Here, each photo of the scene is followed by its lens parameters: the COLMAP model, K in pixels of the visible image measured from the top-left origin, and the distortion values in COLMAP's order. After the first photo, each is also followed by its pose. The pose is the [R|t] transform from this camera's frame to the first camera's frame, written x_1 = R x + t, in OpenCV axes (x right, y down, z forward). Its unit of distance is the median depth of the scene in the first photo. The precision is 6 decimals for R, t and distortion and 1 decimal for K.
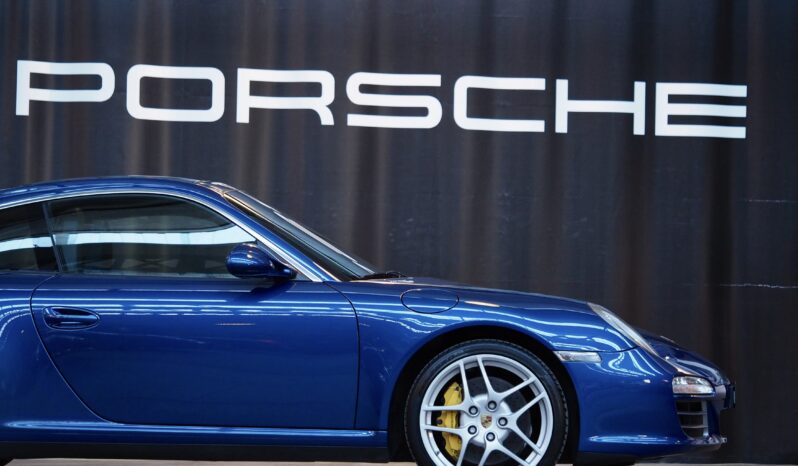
lens RADIAL K [[3288.3, 0, 400.9], [0, 3288.3, 232.2], [0, 0, 1]] dist [0.078417, 0.000000]
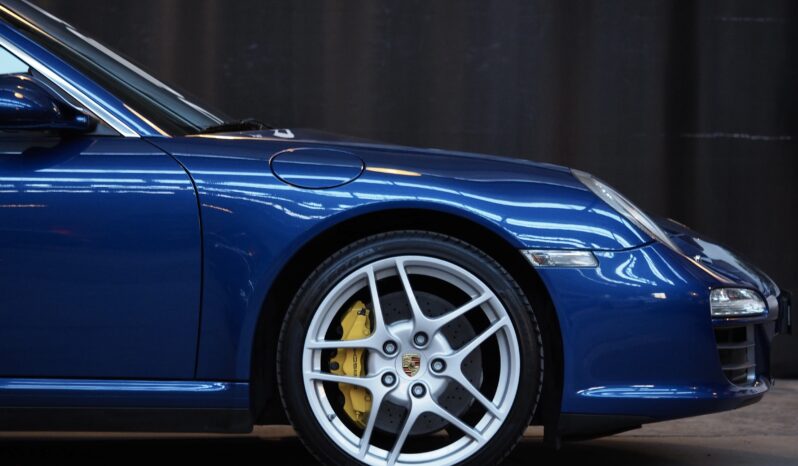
lens RADIAL K [[3288.3, 0, 400.4], [0, 3288.3, 233.9], [0, 0, 1]] dist [0.078417, 0.000000]
pose [[0.998057, -0.004800, 0.062120, -0.013782], [0.001808, 0.998839, 0.048134, 0.003729], [-0.062279, -0.047928, 0.996907, 0.389506]]
